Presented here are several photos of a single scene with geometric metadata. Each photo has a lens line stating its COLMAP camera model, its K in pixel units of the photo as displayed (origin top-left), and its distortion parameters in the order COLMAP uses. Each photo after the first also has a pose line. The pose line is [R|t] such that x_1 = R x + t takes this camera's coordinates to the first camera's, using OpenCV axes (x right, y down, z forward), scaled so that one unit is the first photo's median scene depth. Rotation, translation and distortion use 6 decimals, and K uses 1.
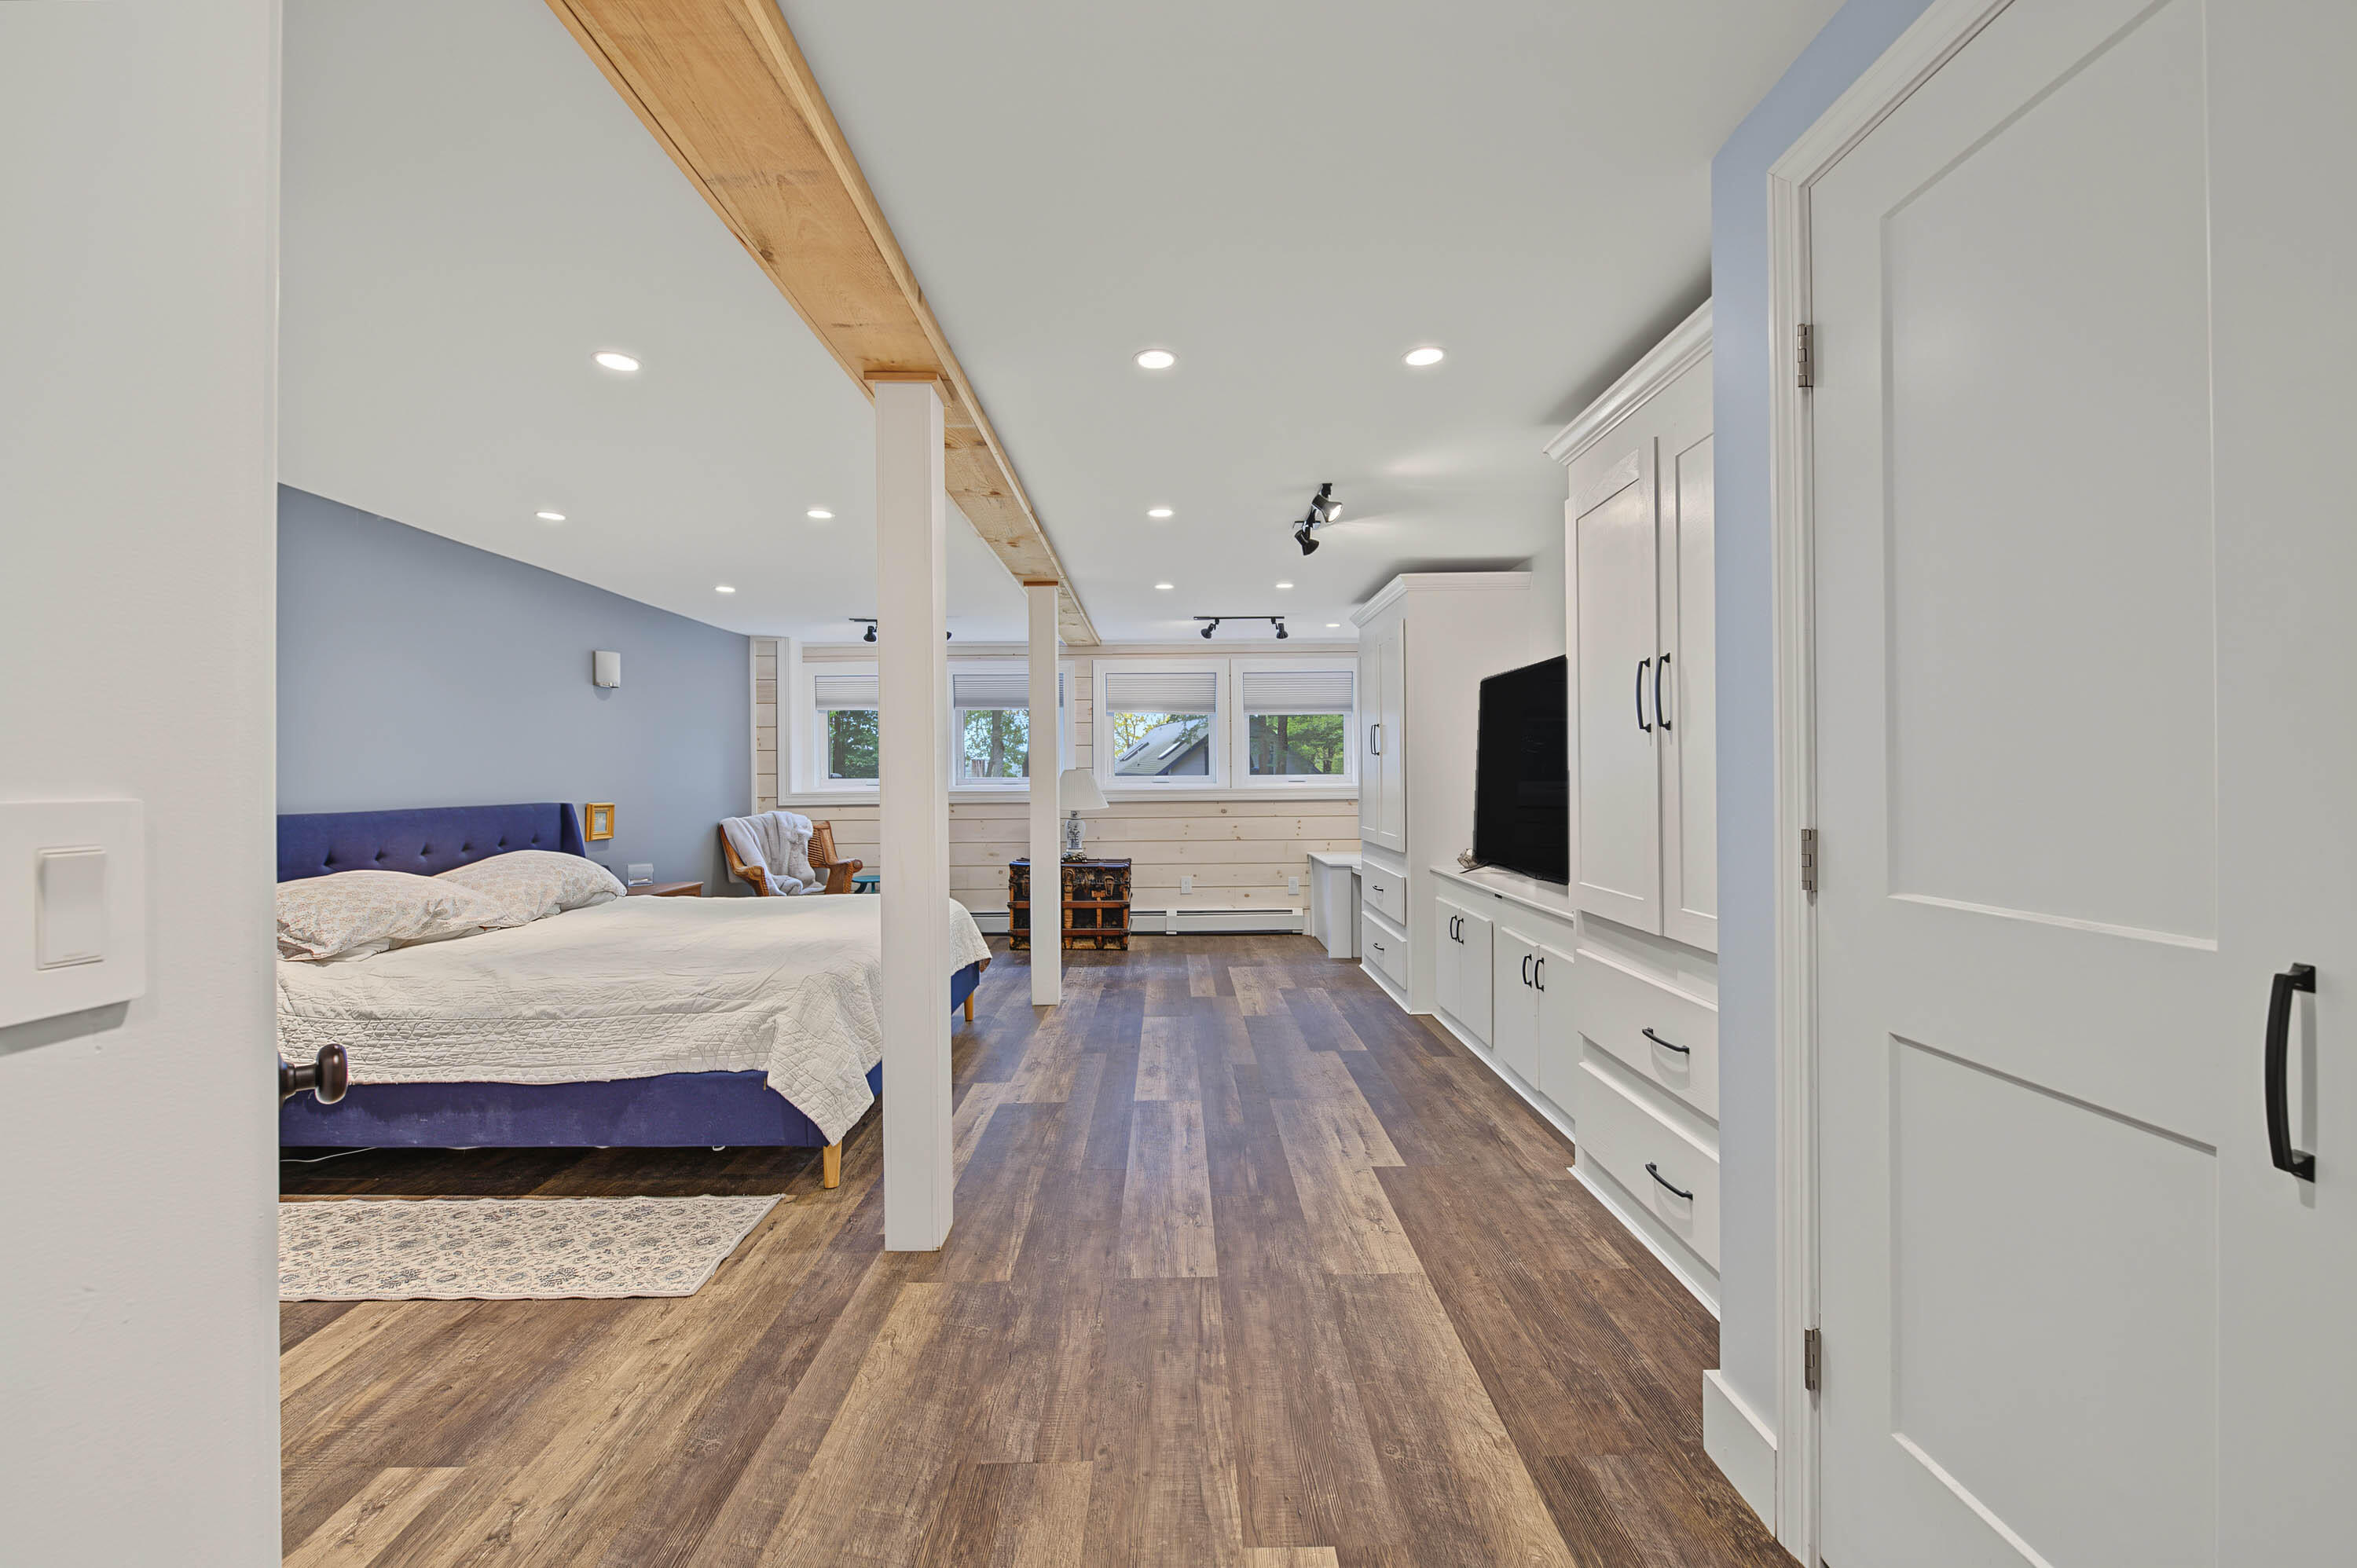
lens RADIAL K [[935.3, 0, 1182.9], [0, 935.3, 780.4], [0, 0, 1]] dist [-0.002683, -0.000506]
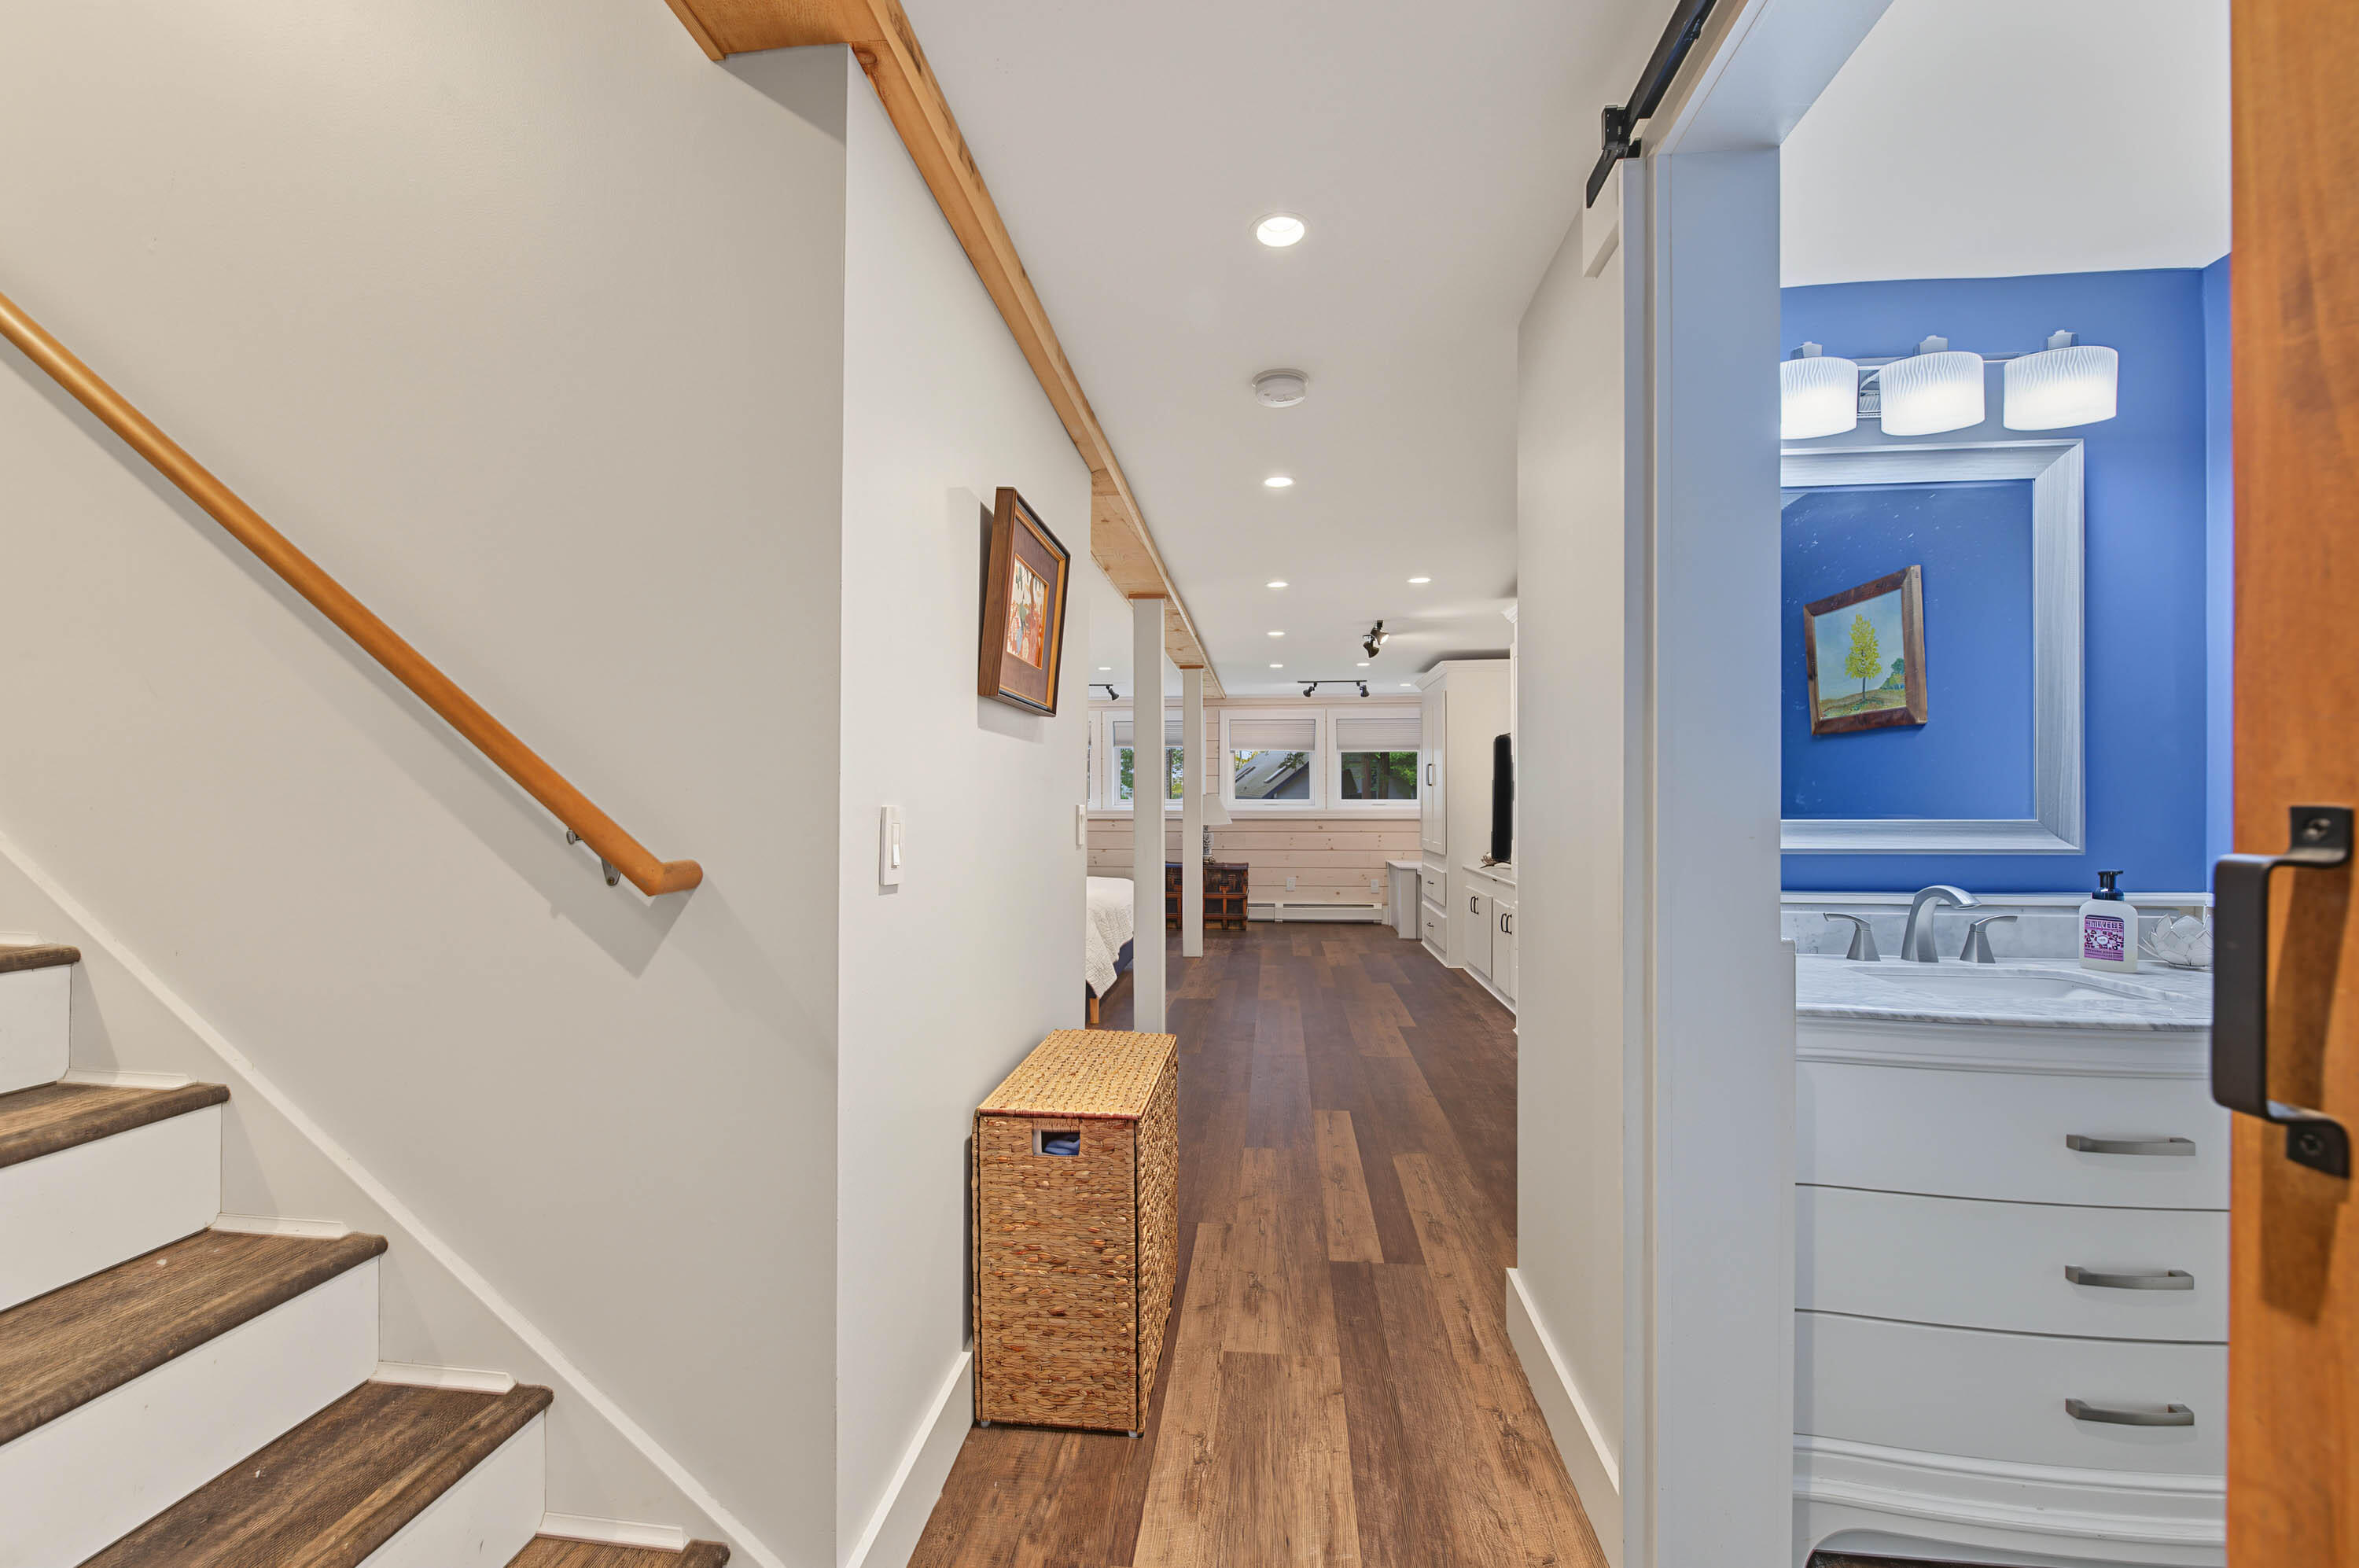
lens RADIAL K [[953.9, 0, 1187.9], [0, 953.9, 800.5], [0, 0, 1]] dist [-0.000826, -0.000101]
pose [[0.994562, 0.007358, -0.103886, -0.001711], [-0.007640, 0.999968, -0.002320, 0.000209], [0.103865, 0.003101, 0.994587, -0.368964]]
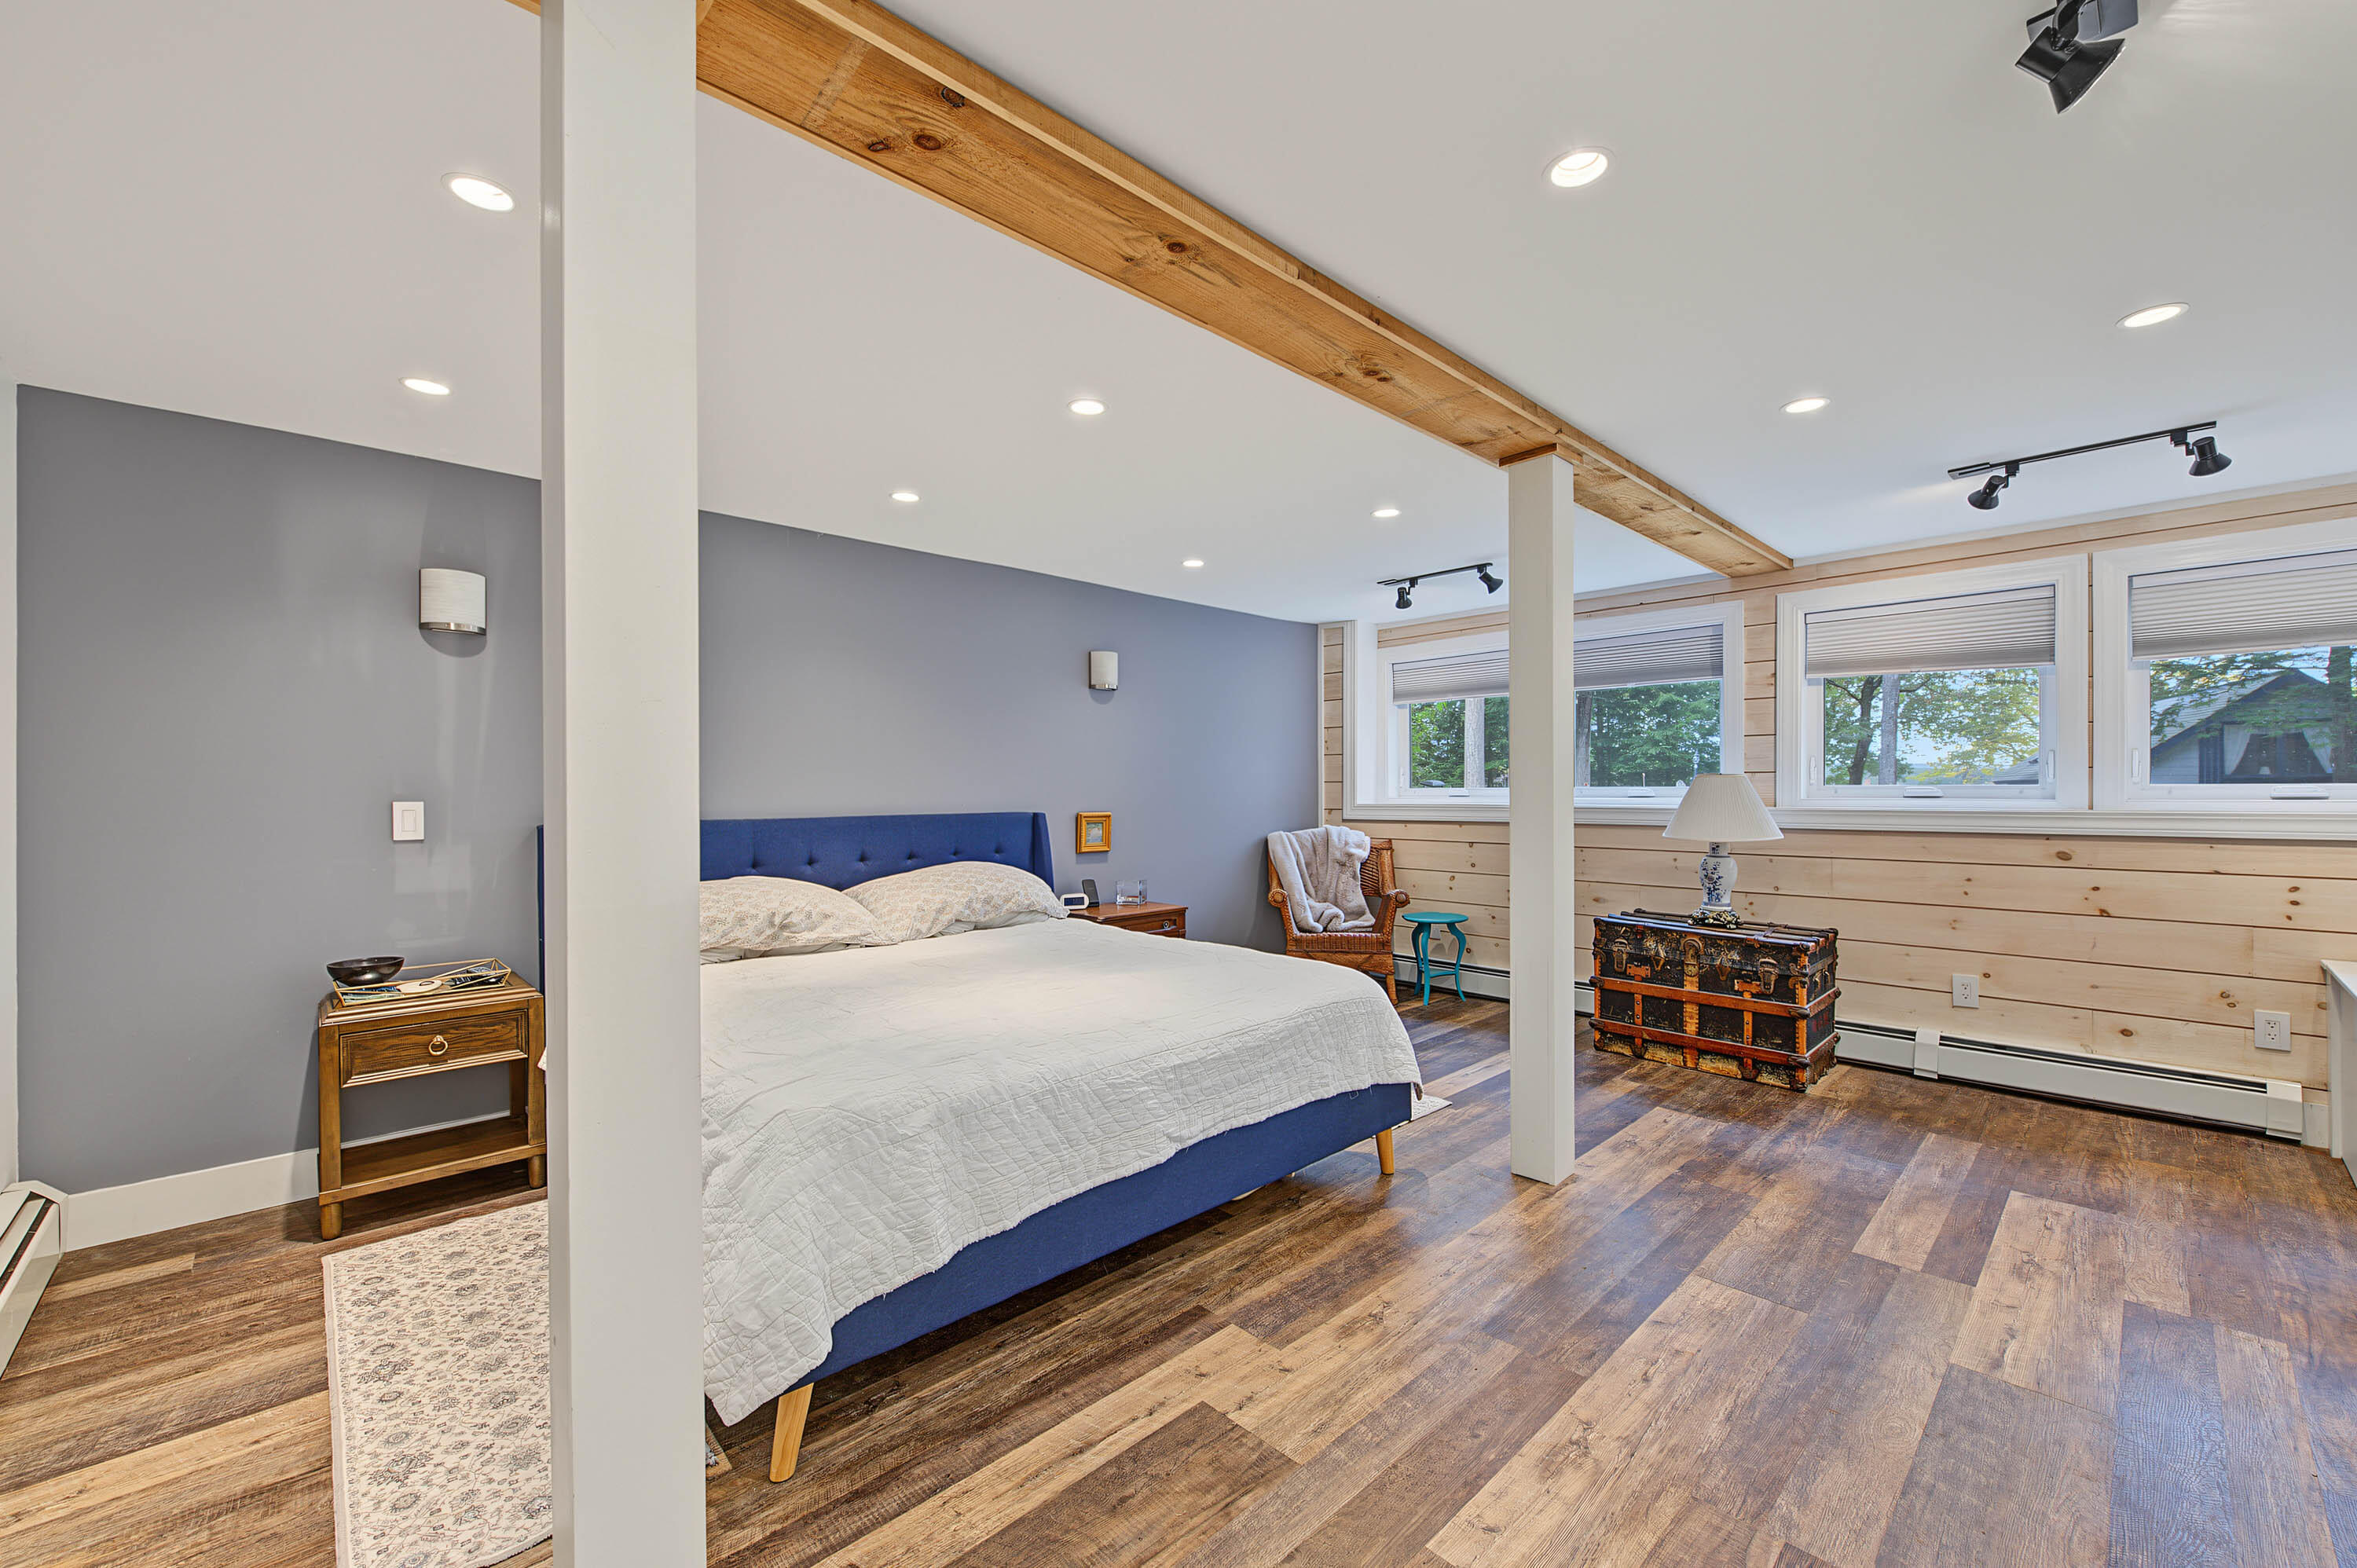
lens RADIAL K [[935.8, 0, 1169.7], [0, 935.8, 791.0], [0, 0, 1]] dist [-0.002701, -0.000691]
pose [[0.675613, 0.007160, -0.737222, 0.099989], [-0.004920, 0.999974, 0.005203, -0.002487], [0.737240, 0.000112, 0.675631, 0.346097]]
